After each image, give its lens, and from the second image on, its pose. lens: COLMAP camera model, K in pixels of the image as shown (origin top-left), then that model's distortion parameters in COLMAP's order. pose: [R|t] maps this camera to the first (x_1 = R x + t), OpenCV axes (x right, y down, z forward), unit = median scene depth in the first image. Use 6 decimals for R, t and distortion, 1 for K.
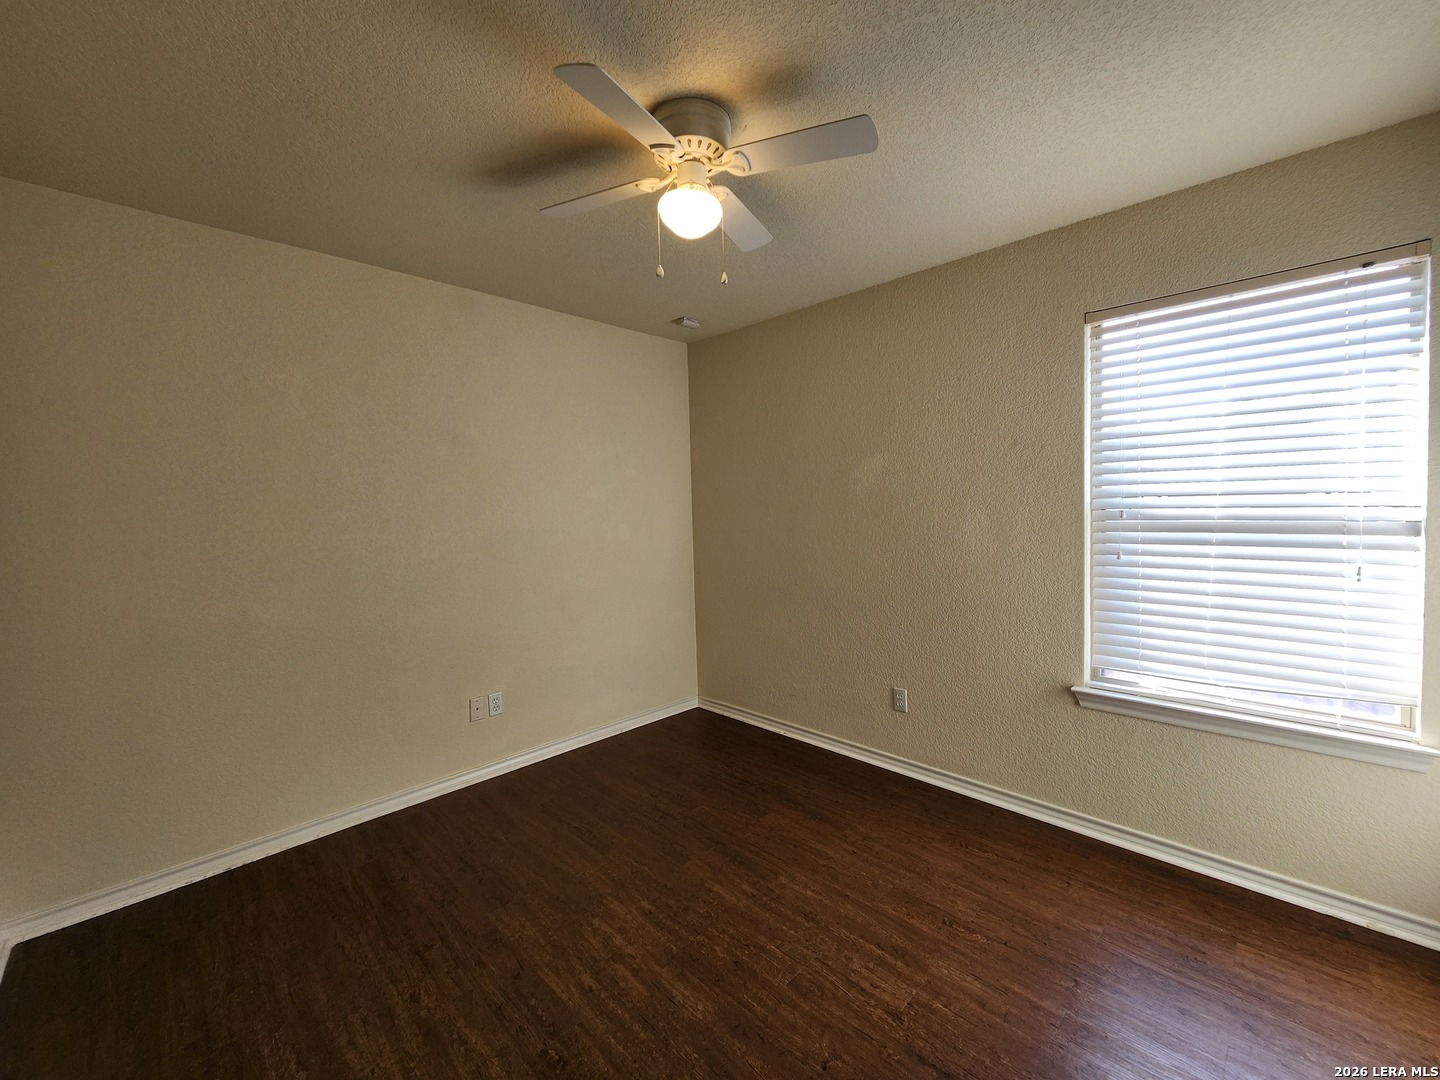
lens RADIAL K [[587.1, 0, 725.5], [0, 587.1, 532.5], [0, 0, 1]] dist [0.002313, -0.001852]
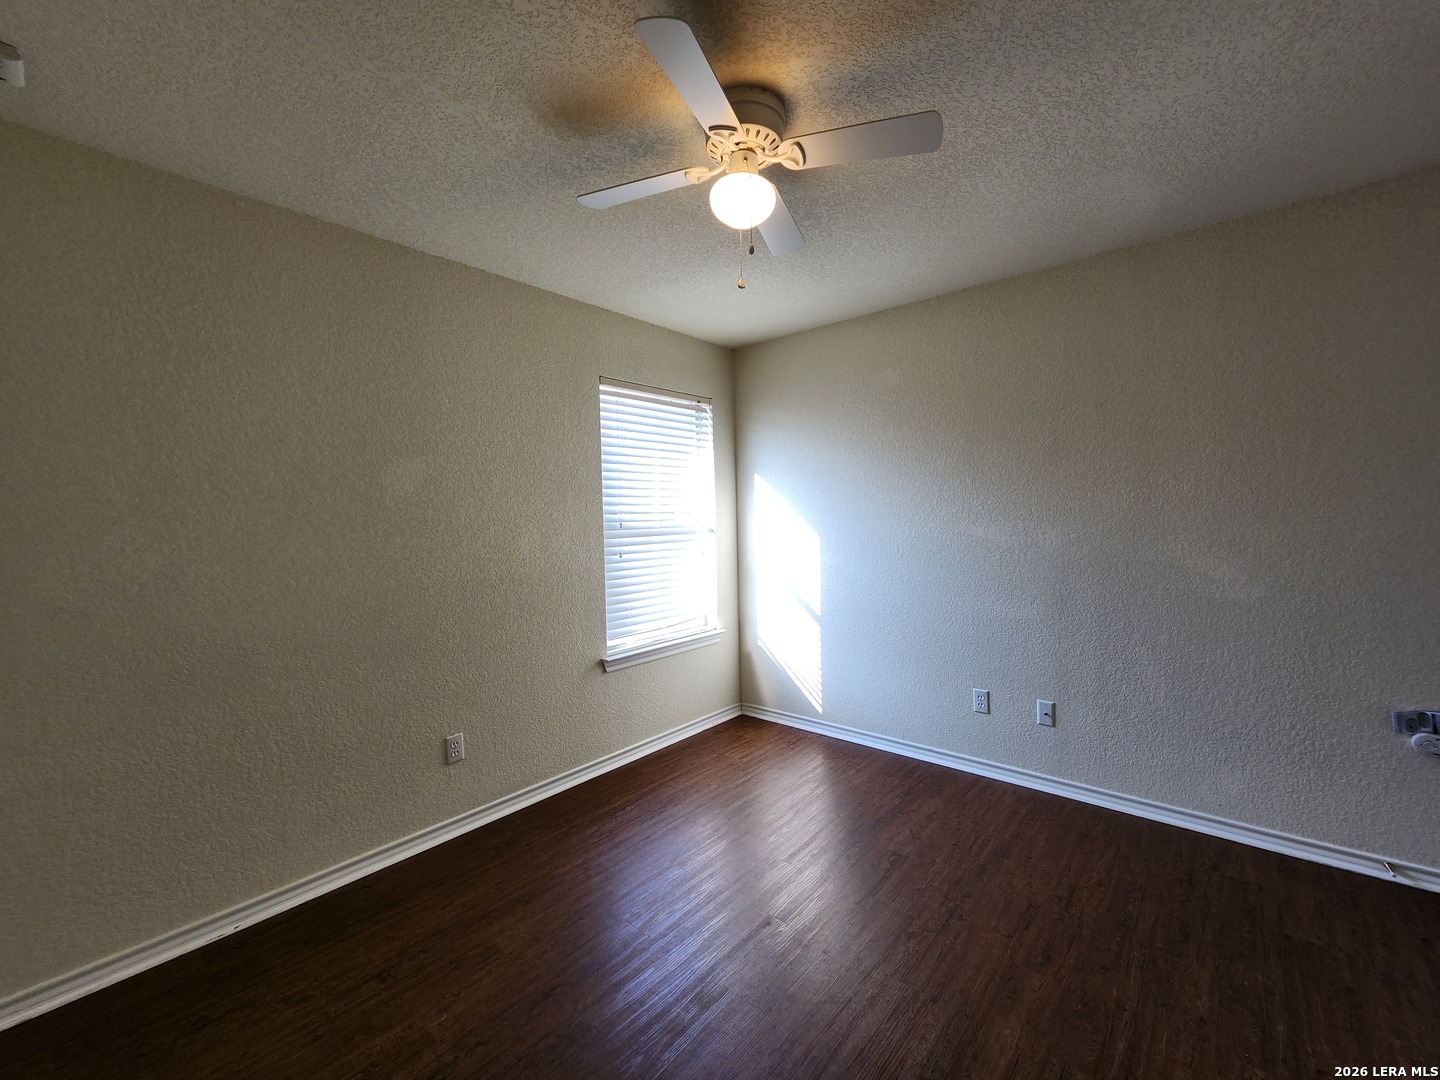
lens RADIAL K [[587.1, 0, 720.7], [0, 587.1, 538.4], [0, 0, 1]] dist [0.002313, -0.001852]
pose [[-0.063633, -0.013032, 0.997888, -0.753317], [0.073978, 0.997102, 0.017739, -0.007975], [-0.995228, 0.074951, -0.062484, 0.847508]]
